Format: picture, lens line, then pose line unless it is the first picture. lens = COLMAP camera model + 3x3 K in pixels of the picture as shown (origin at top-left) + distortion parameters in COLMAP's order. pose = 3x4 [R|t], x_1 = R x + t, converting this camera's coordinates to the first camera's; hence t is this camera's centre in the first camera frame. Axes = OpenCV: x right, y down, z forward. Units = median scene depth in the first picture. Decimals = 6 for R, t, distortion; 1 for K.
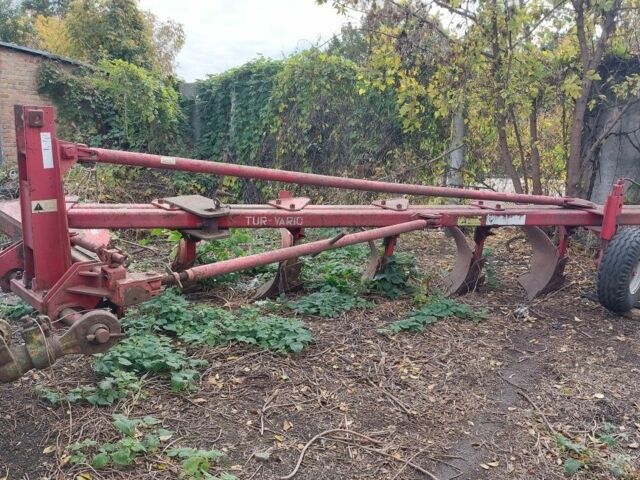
lens RADIAL K [[536.2, 0, 319.9], [0, 536.2, 239.1], [0, 0, 1]] dist [0.013729, 0.003957]
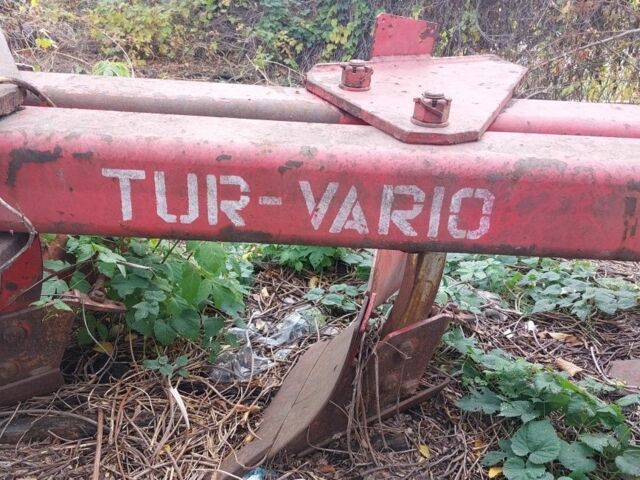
lens RADIAL K [[536.2, 0, 320.9], [0, 536.2, 240.2], [0, 0, 1]] dist [0.013729, 0.003957]
pose [[0.966270, 0.120442, -0.227631, -0.042010], [-0.064036, 0.968505, 0.240620, -0.059802], [0.249442, -0.217927, 0.943550, 0.830108]]
